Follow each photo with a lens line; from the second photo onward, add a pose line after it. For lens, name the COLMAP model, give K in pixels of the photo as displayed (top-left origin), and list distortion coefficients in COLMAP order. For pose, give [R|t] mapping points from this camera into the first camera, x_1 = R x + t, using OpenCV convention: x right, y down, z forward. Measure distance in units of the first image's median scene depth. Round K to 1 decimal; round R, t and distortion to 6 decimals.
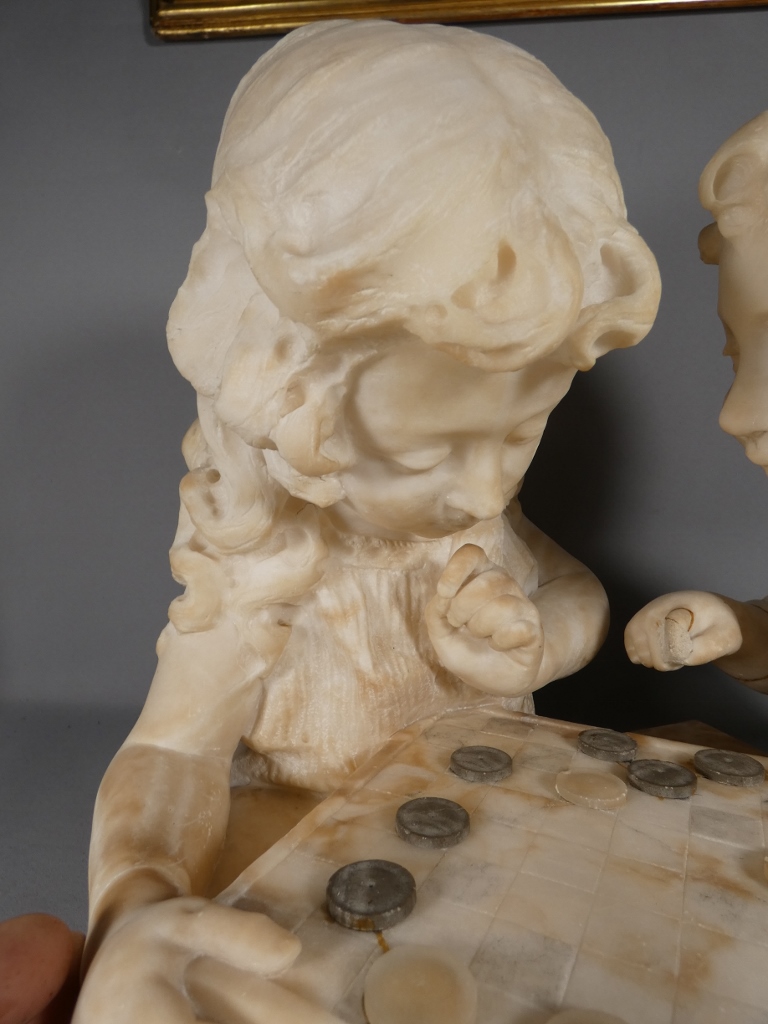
lens RADIAL K [[614.1, 0, 385.6], [0, 614.1, 516.7], [0, 0, 1]] dist [-0.001416, -0.004356]
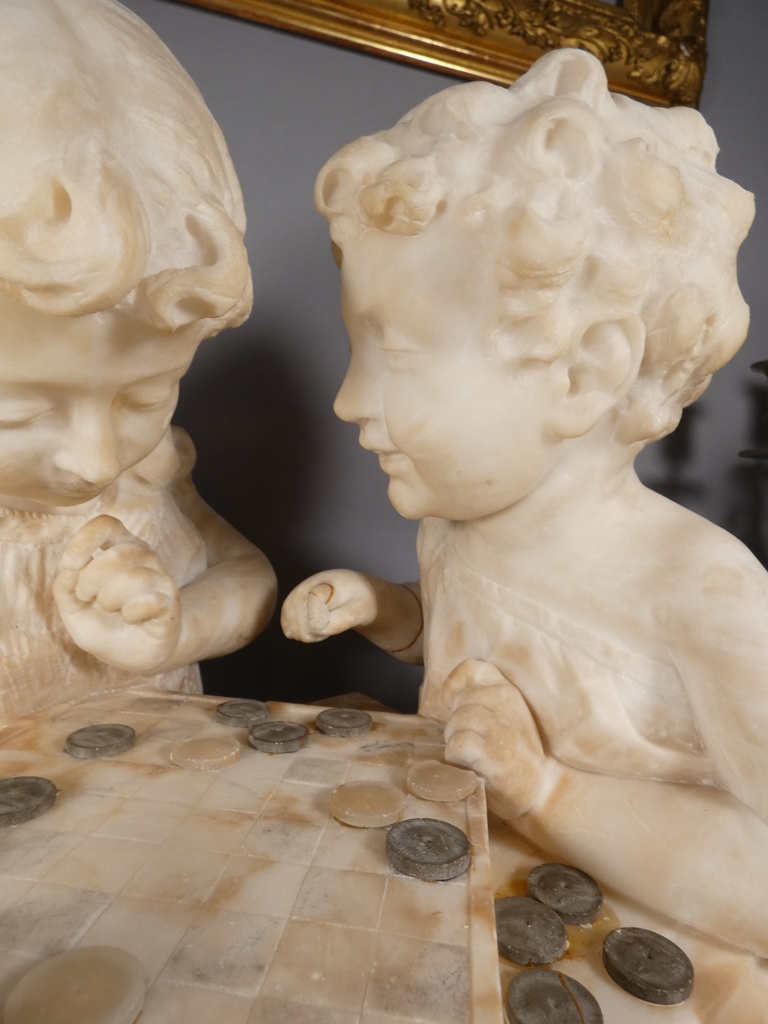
lens RADIAL K [[614.1, 0, 385.6], [0, 614.1, 516.7], [0, 0, 1]] dist [-0.001416, -0.004356]
pose [[0.929268, 0.037262, 0.367523, 0.189557], [-0.033144, 0.999297, -0.017511, 0.048738], [-0.367917, 0.004091, 0.929850, -0.058193]]
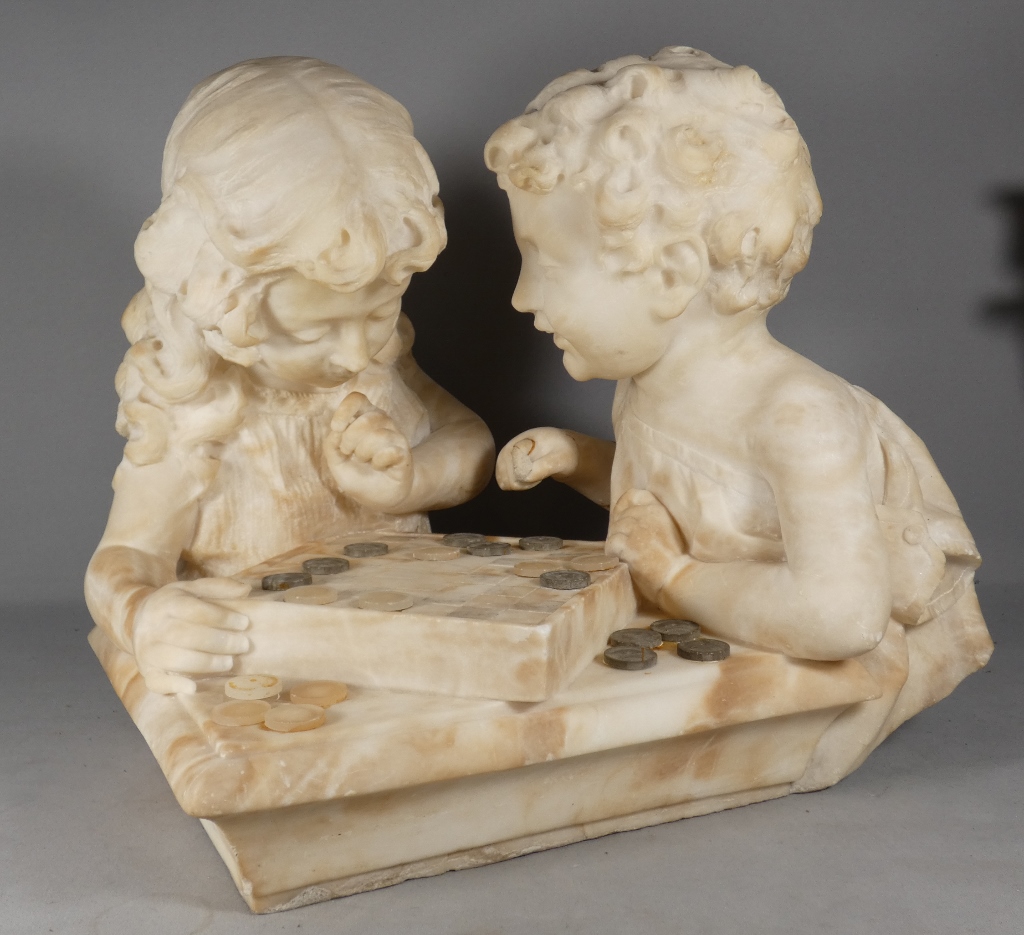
lens RADIAL K [[1300.4, 0, 446.2], [0, 1300.4, 439.8], [0, 0, 1]] dist [0.000360, -0.059007]
pose [[0.994232, -0.031761, 0.102442, 0.040357], [0.027522, 0.998716, 0.042526, 0.033193], [-0.103661, -0.039461, 0.993830, -1.779939]]
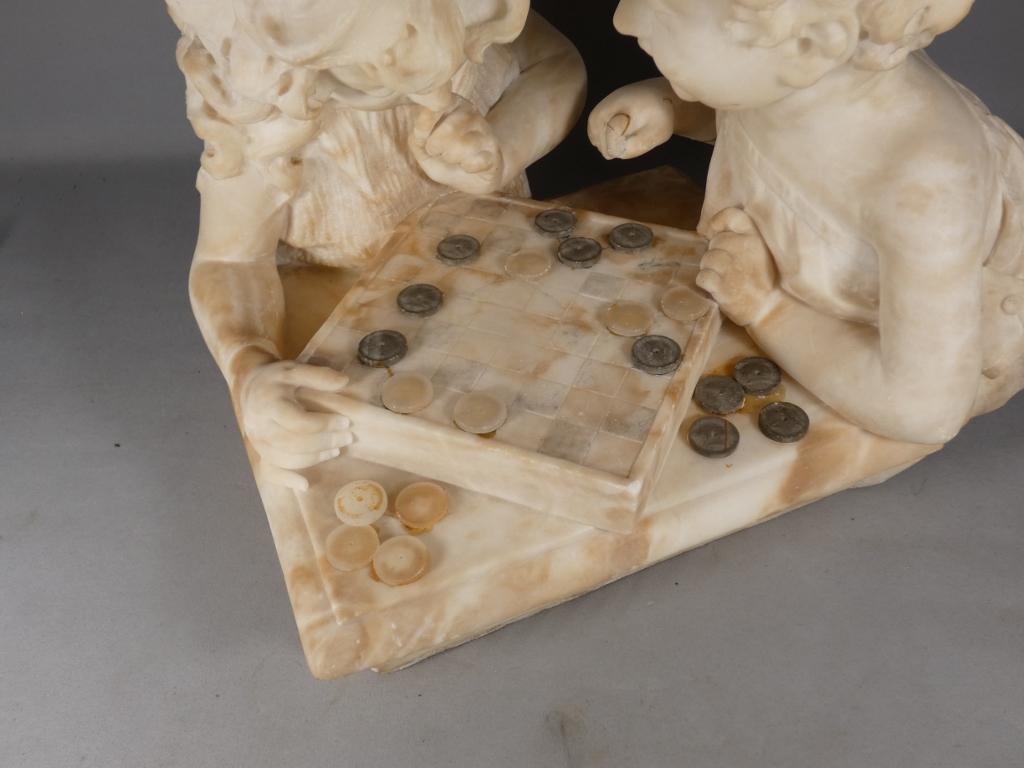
lens RADIAL K [[984.0, 0, 519.1], [0, 984.0, 382.6], [0, 0, 1]] dist [0.005622, -0.079698]
pose [[0.994496, -0.094958, 0.044272, 0.153282], [0.043973, 0.761834, 0.646278, -0.755052], [-0.095097, -0.640775, 0.761817, -0.851422]]
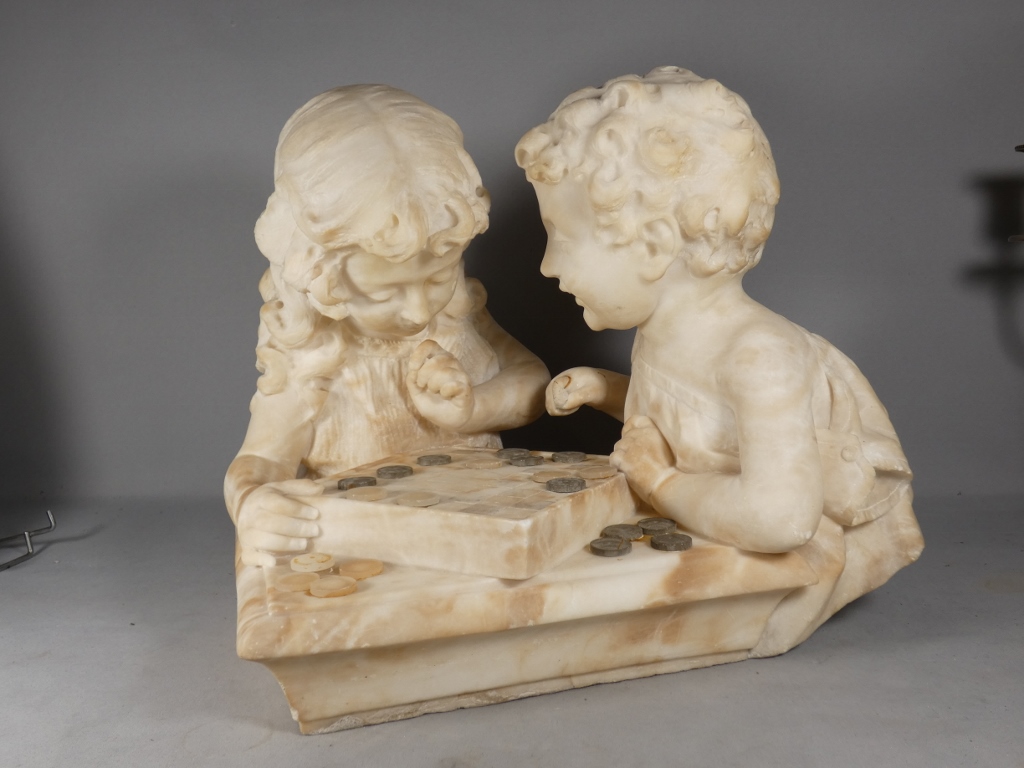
lens RADIAL K [[984.0, 0, 519.1], [0, 984.0, 382.6], [0, 0, 1]] dist [0.005622, -0.079698]
pose [[0.999481, -0.028700, -0.014611, 0.421993], [0.029295, 0.998675, 0.042318, 0.054930], [0.013377, -0.042724, 0.998997, -1.745771]]
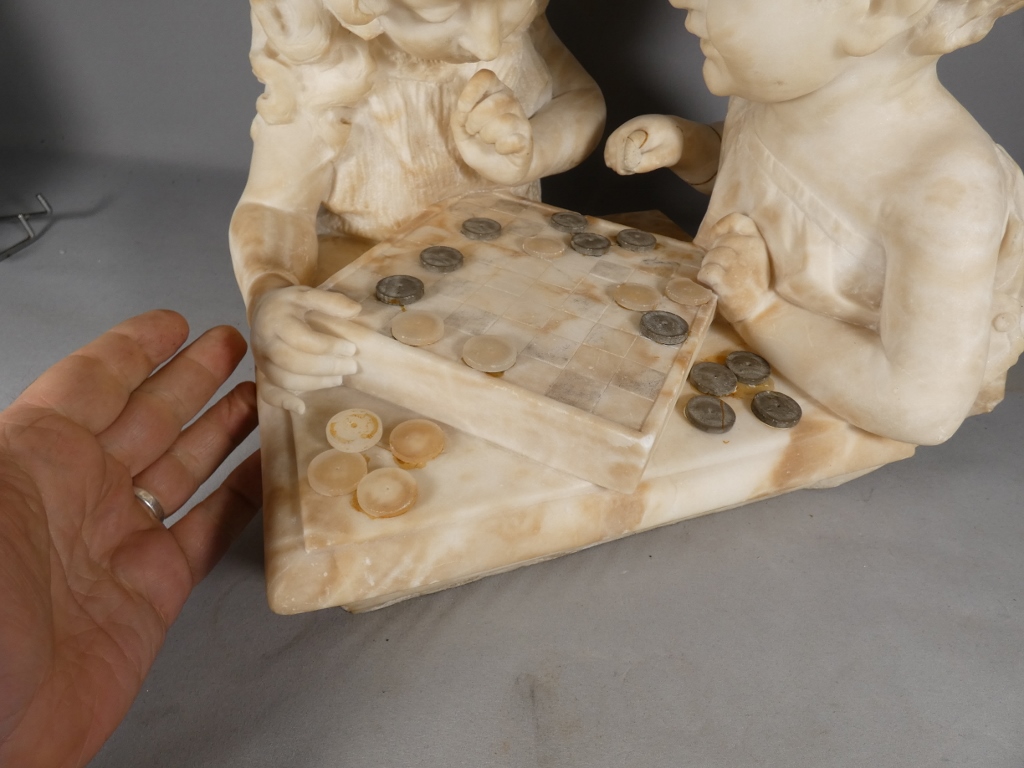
lens RADIAL K [[614.1, 0, 515.0], [0, 614.1, 380.5], [0, 0, 1]] dist [-0.001416, -0.004356]
pose [[0.995302, 0.037691, 0.089180, 0.107524], [-0.082541, 0.811765, 0.578122, -0.176094], [-0.050603, -0.582767, 0.811062, -0.448681]]
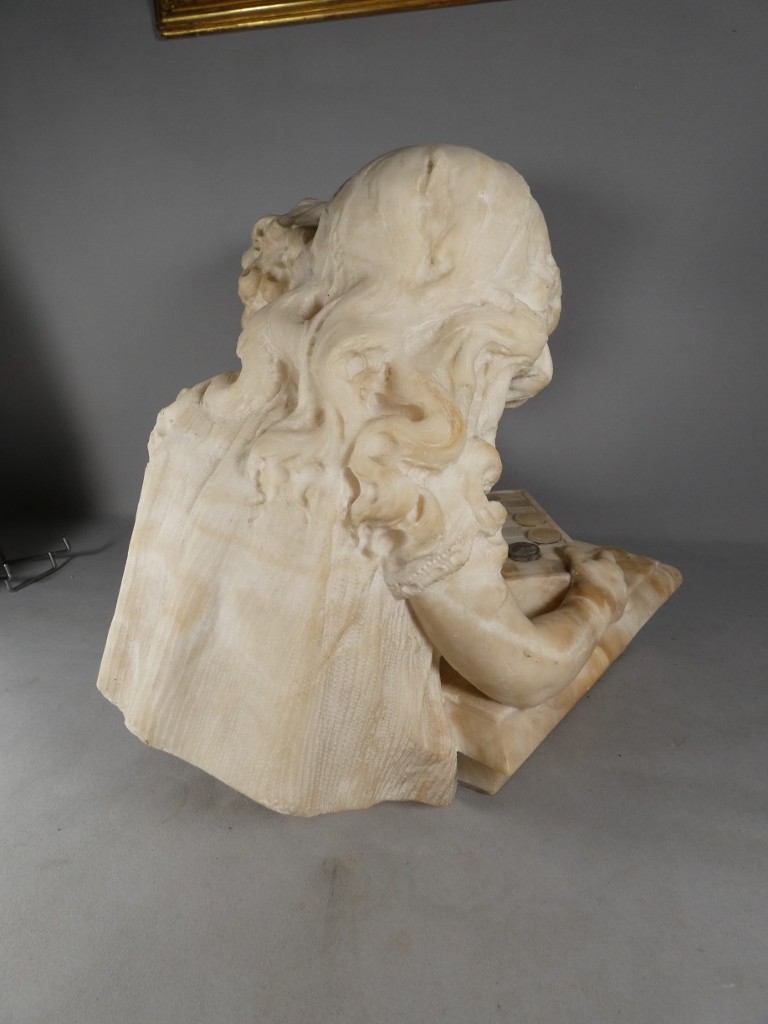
lens RADIAL K [[611.6, 0, 384.8], [0, 611.6, 515.5], [0, 0, 1]] dist [-0.002964, -0.001917]
pose [[0.994471, 0.003650, -0.104944, 0.482548], [0.022169, 0.969572, 0.243802, -0.159352], [0.102640, -0.244780, 0.964130, -0.937218]]
